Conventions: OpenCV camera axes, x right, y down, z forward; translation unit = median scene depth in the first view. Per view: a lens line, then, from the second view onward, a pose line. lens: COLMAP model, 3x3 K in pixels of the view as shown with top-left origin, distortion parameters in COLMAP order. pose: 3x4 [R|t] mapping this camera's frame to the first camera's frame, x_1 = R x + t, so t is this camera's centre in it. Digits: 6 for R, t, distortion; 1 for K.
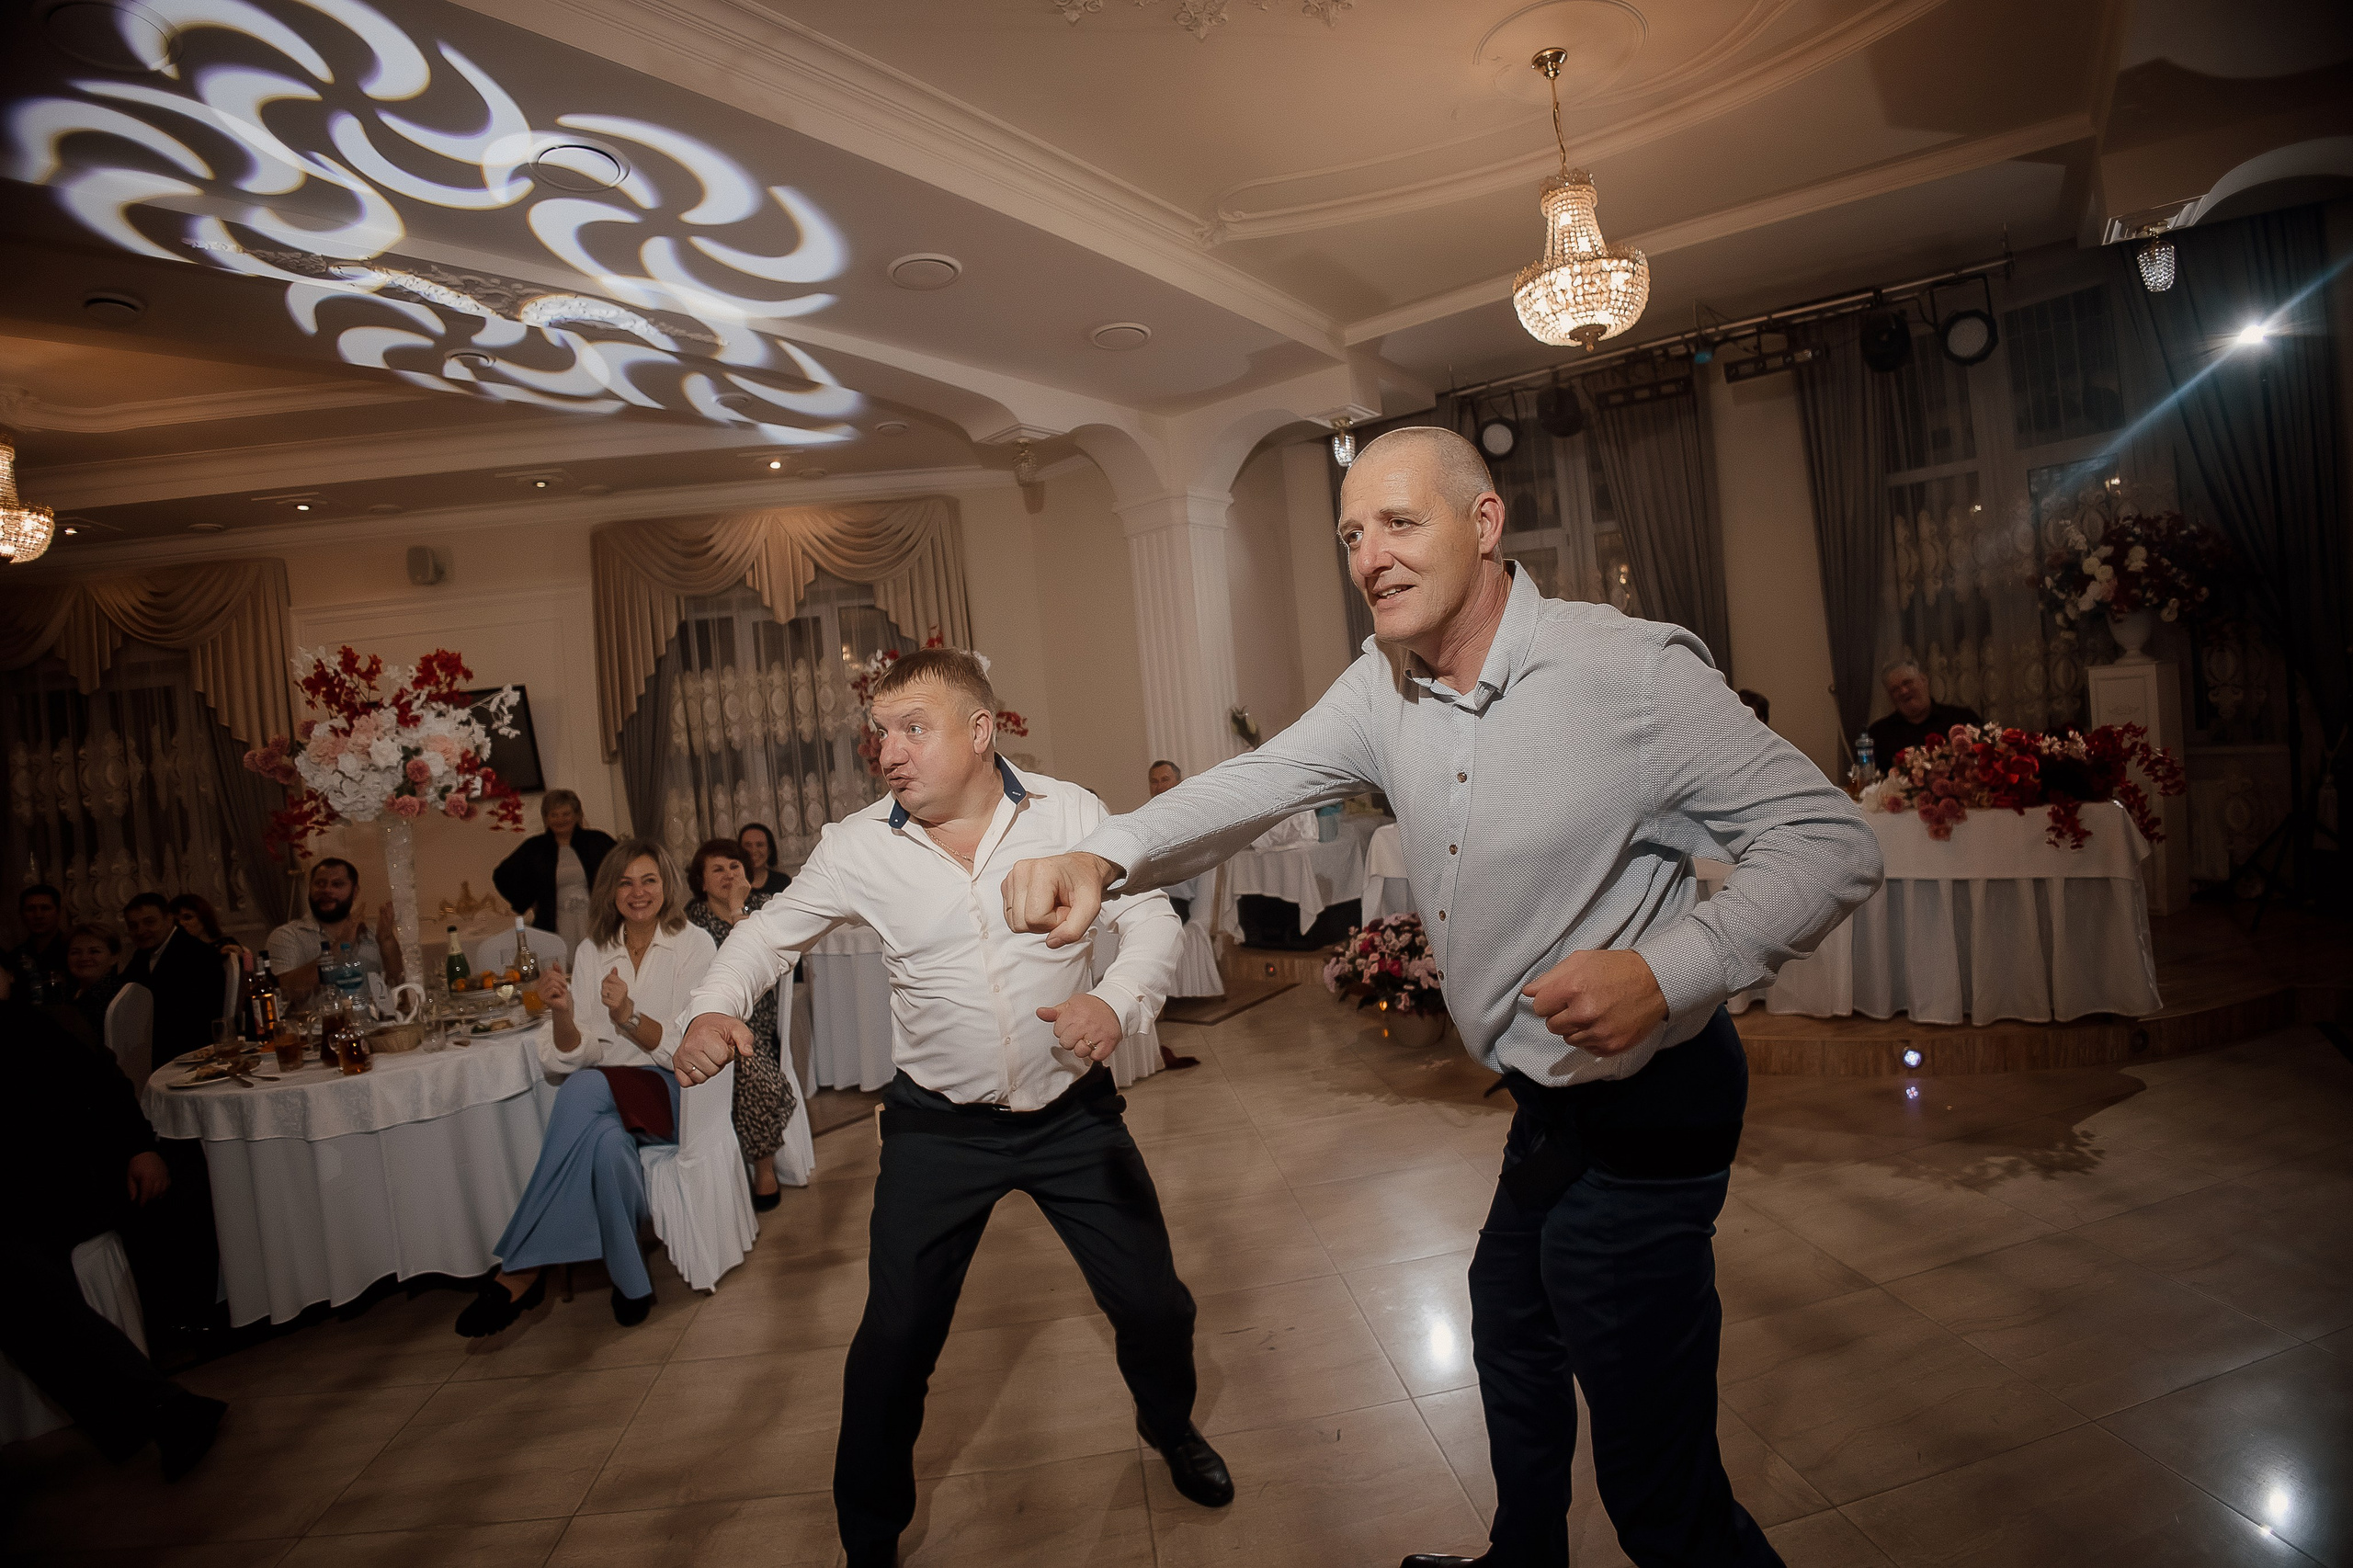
lens RADIAL K [[1123.2, 0, 1170.9], [0, 1123.2, 780.4], [0, 0, 1]] dist [-0.134991, 0.020236]
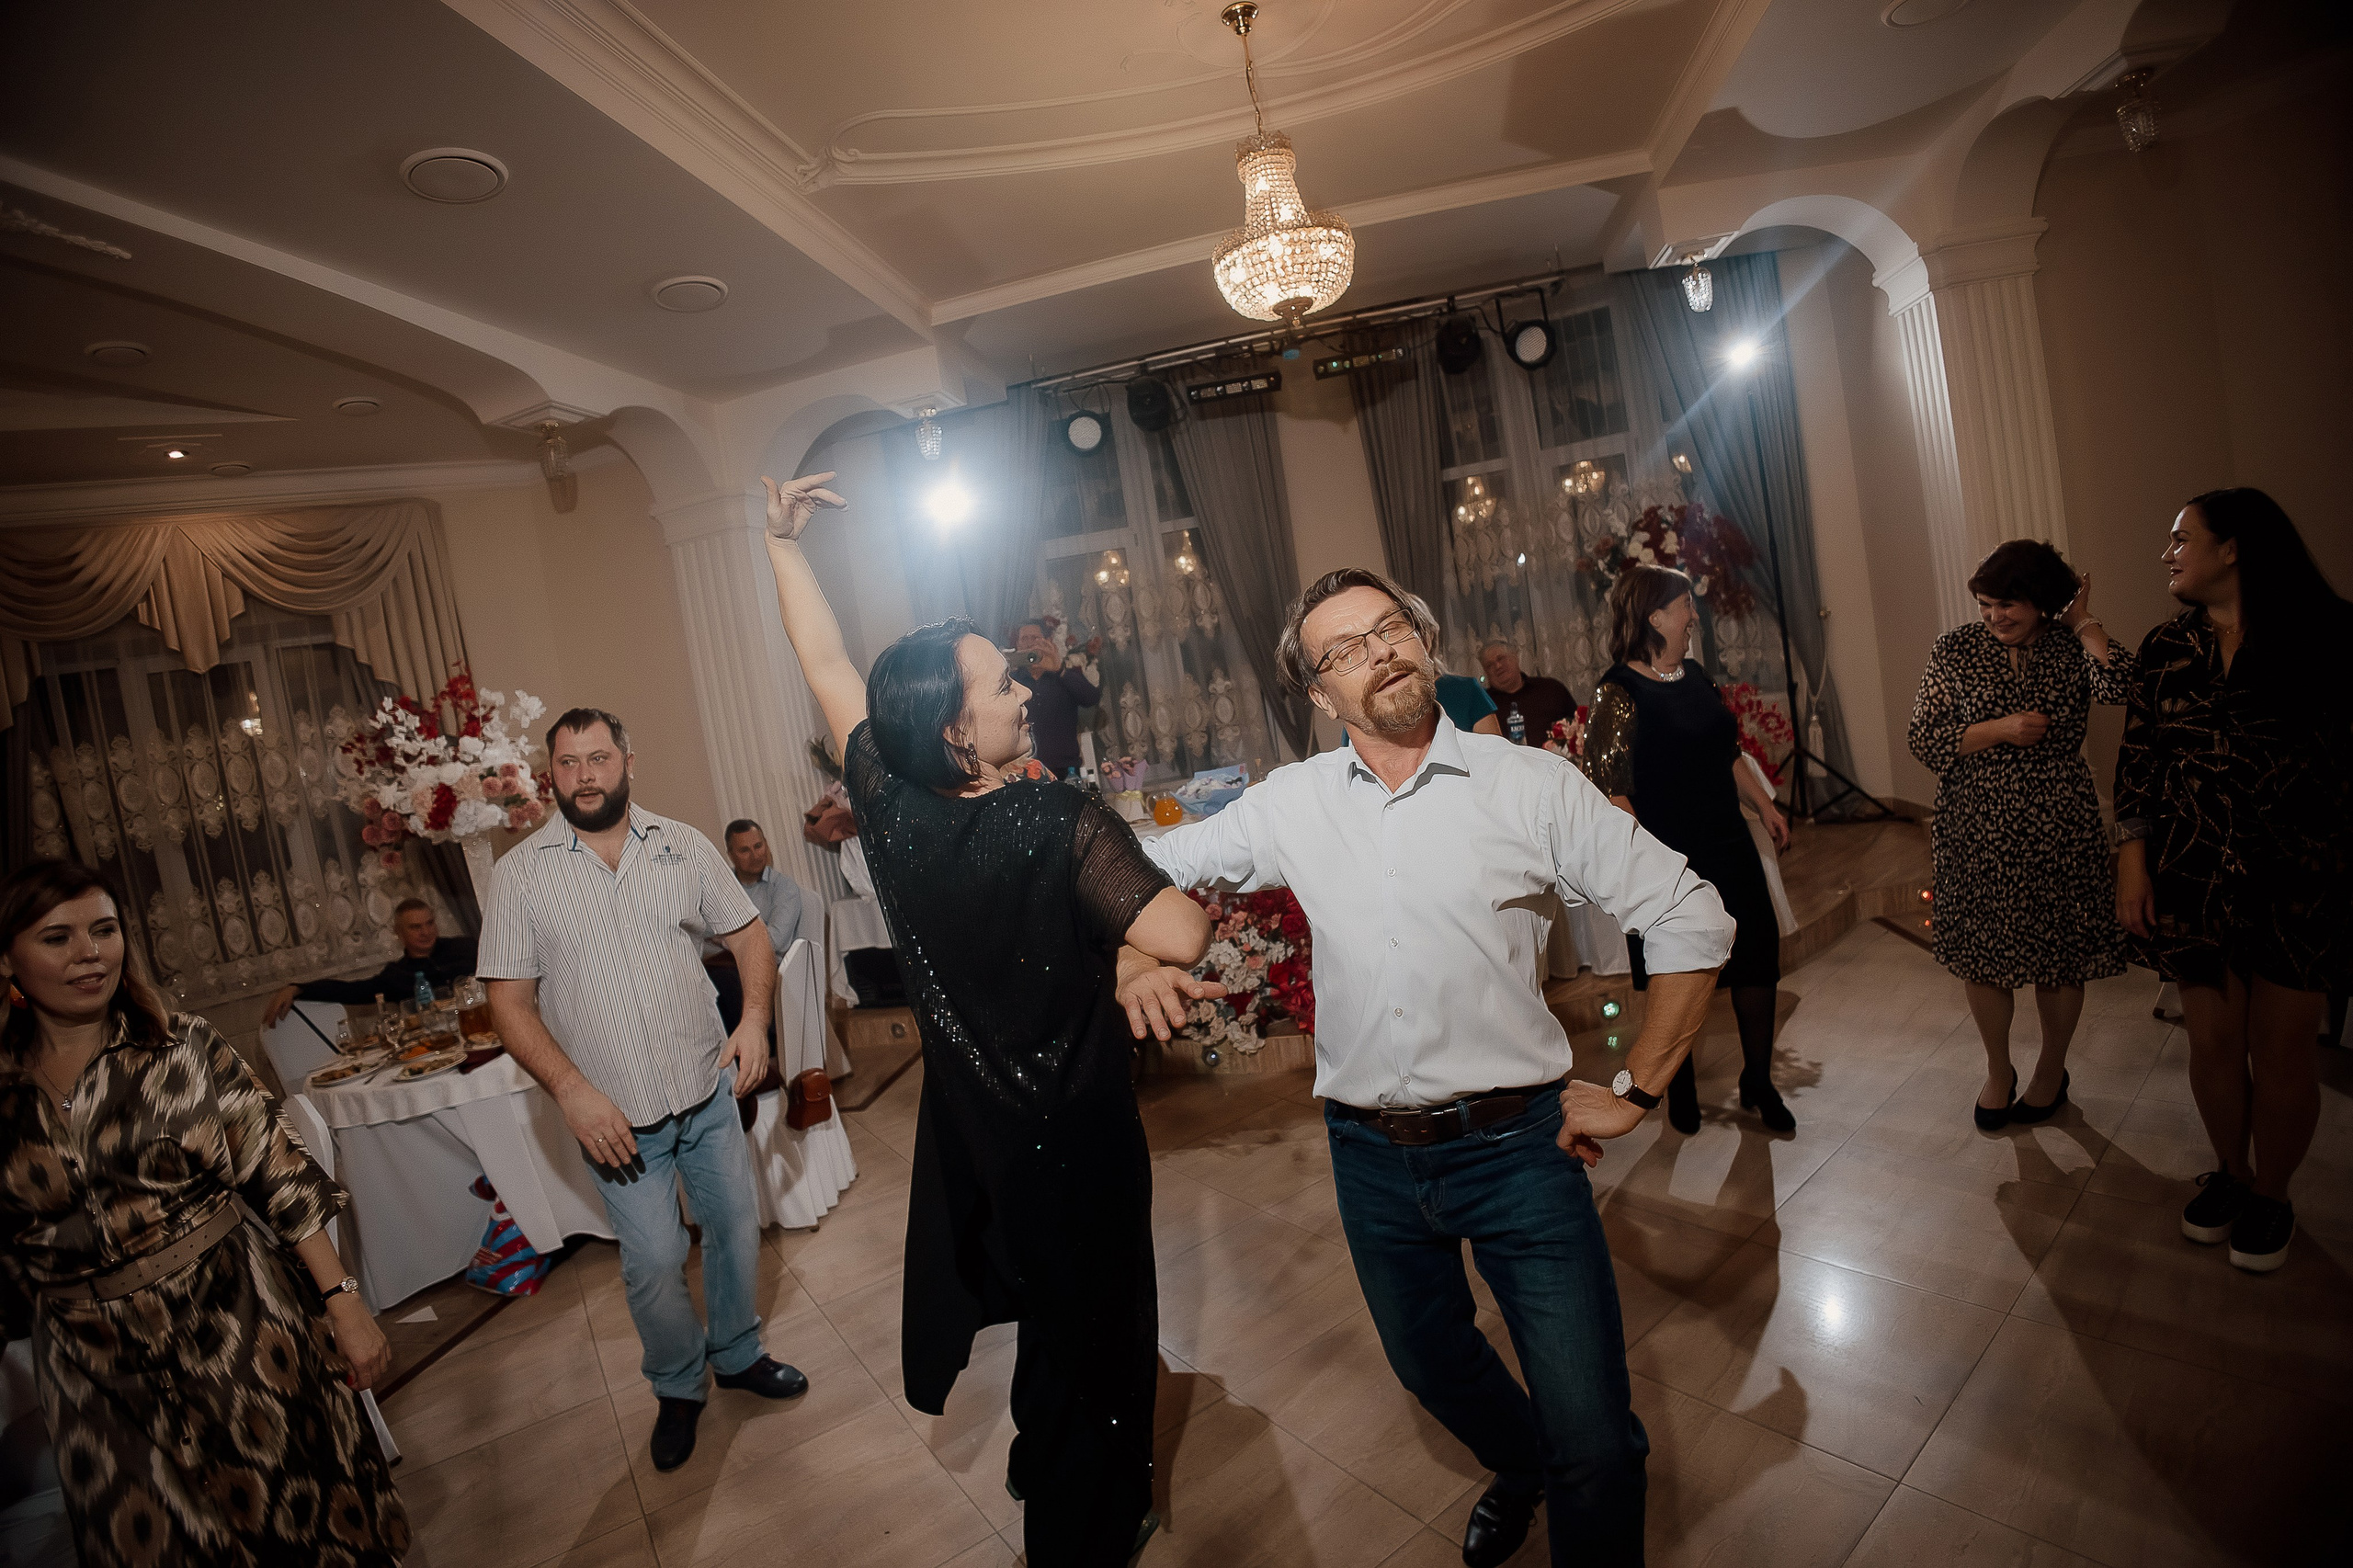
lens RADIAL K [[1123.2, 0, 1155.8], [0, 1123.2, 776.6], [0, 0, 1]] dist [-0.134991, 0.020236]
pose [[0.882303, -0.093003, 0.461401, -0.130080], [0.100845, 0.994872, 0.007696, -0.018162], [-0.459751, 0.039740, 0.887158, 0.147237]]
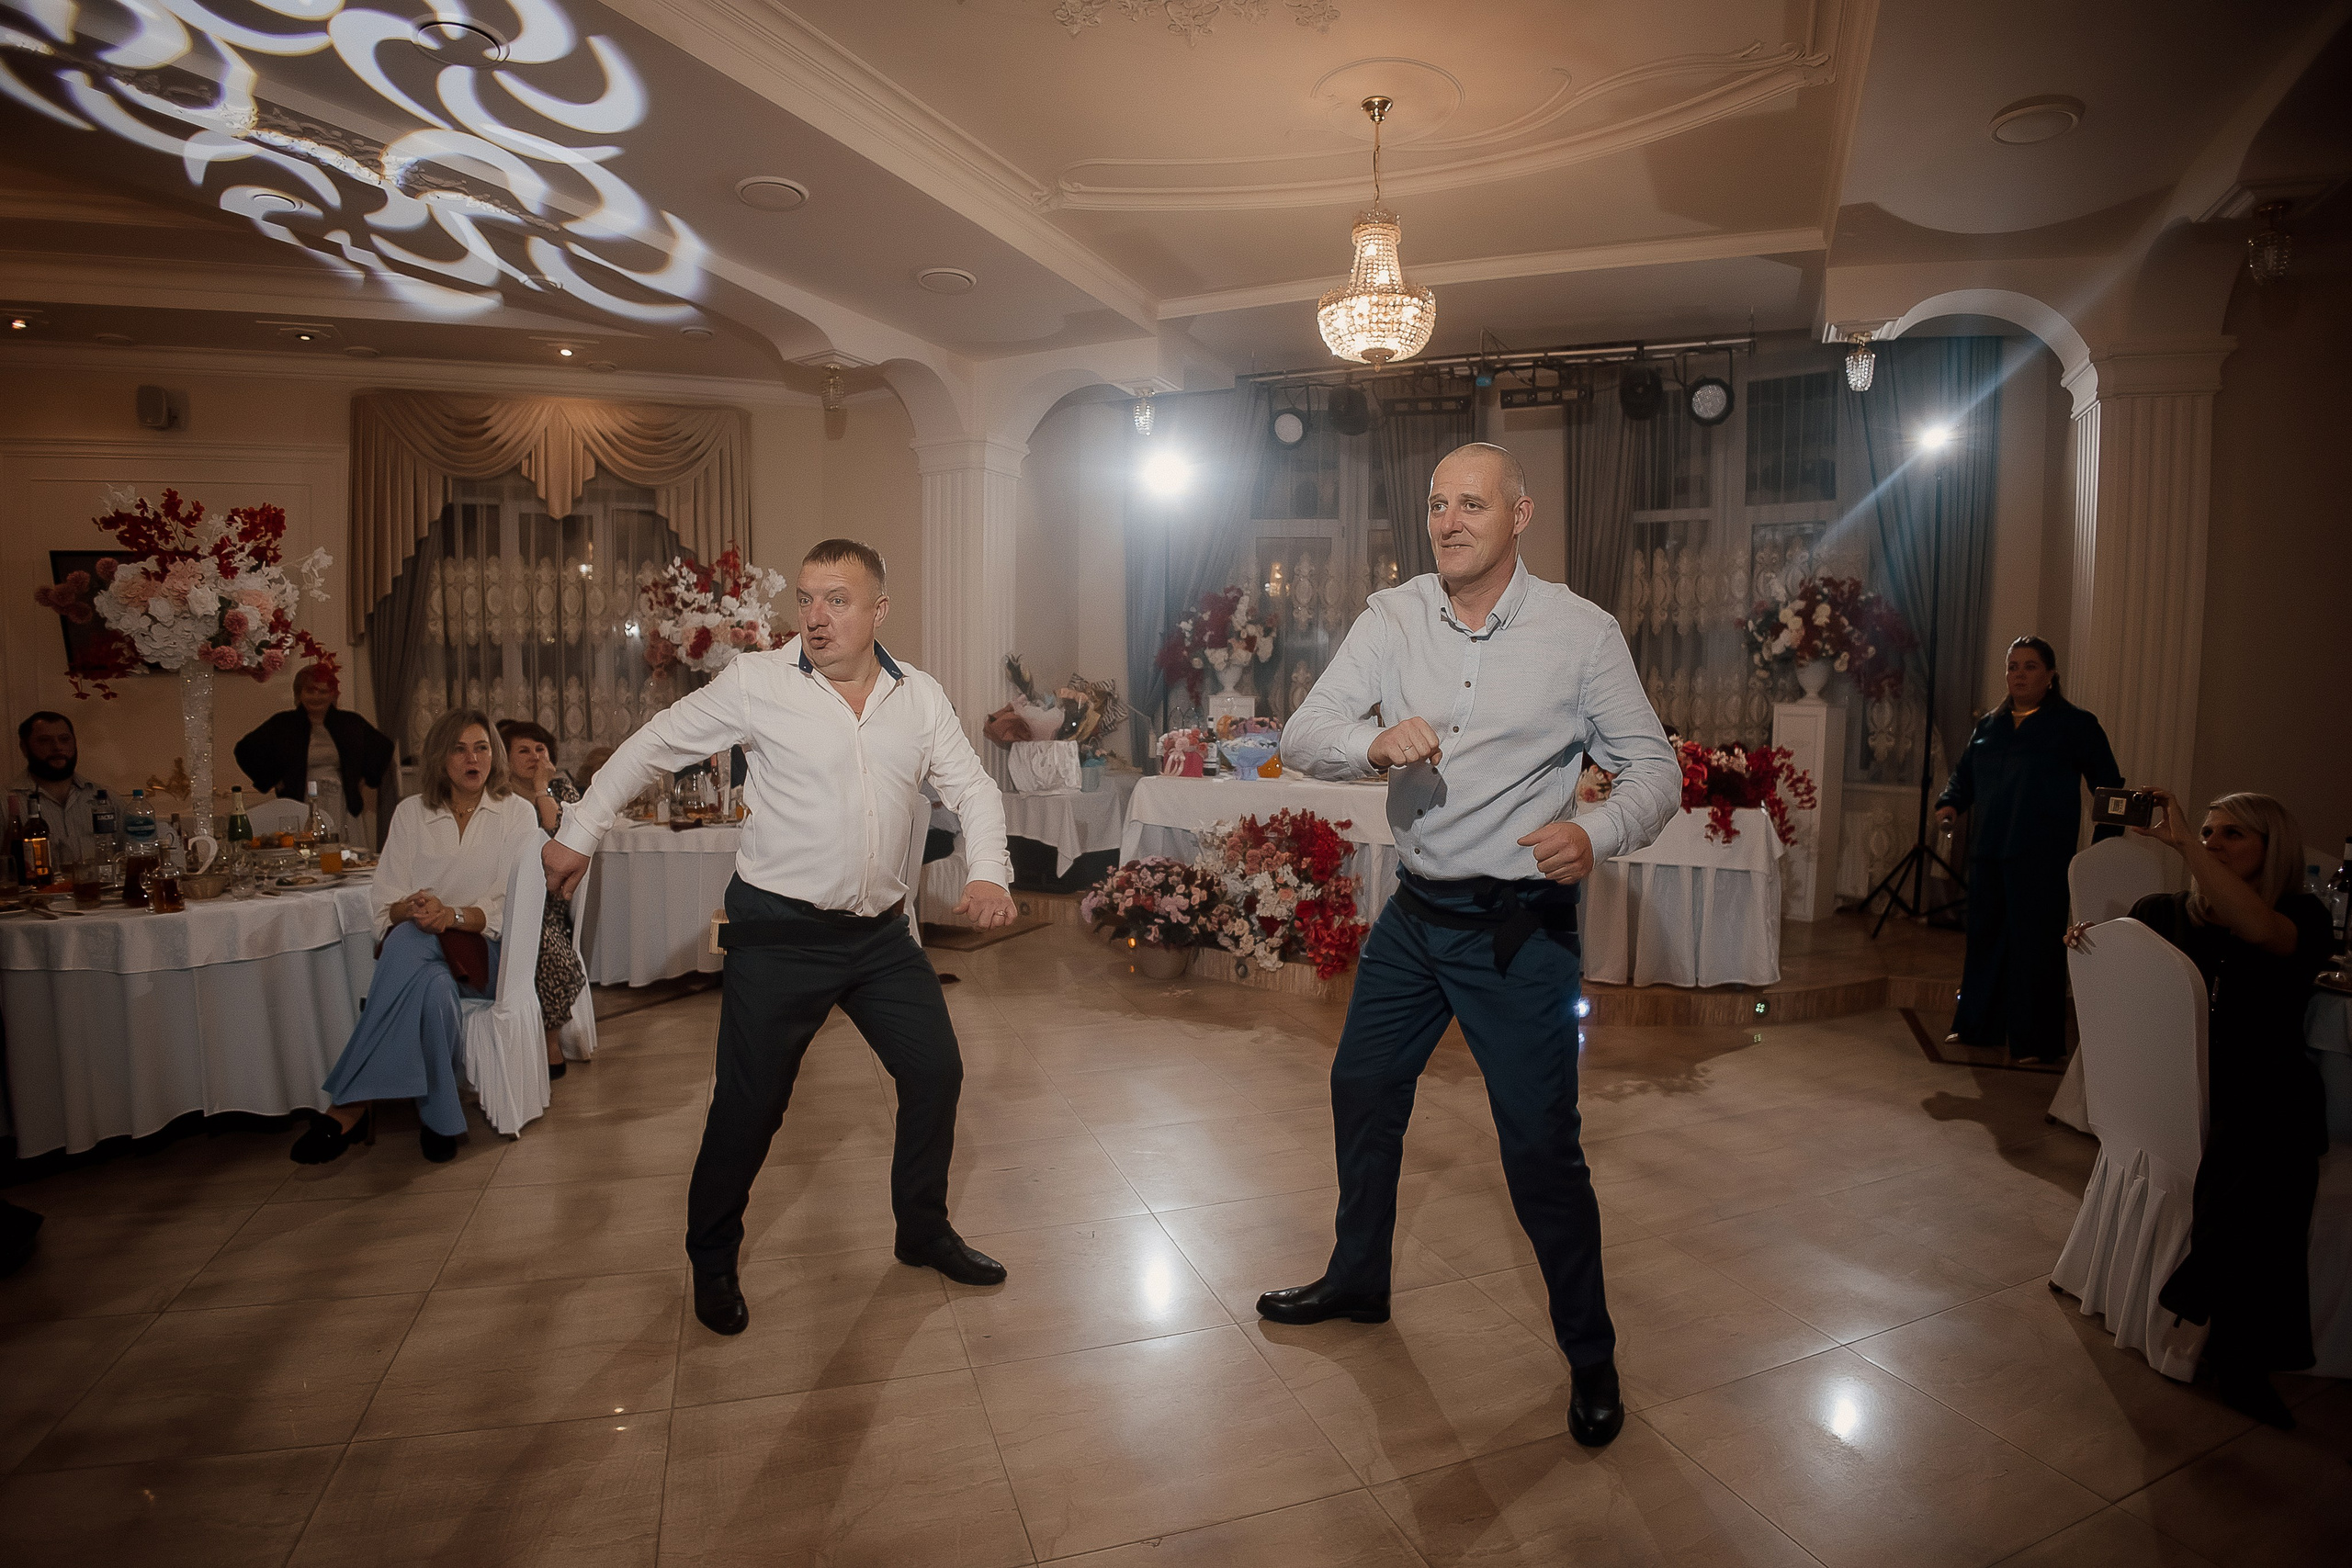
lens RADIAL K [[1217.0, 0, 1149.9], [0, 1217.0, 834.5], [0, 0, 1]] dist [-0.139154, 0.020273]
pose [[0.973976, 0.084474, 0.210321, -0.046118], [-0.098291, 0.993574, 0.056114, 0.028649], [-0.204229, -0.075326, 0.976021, -0.140649]]
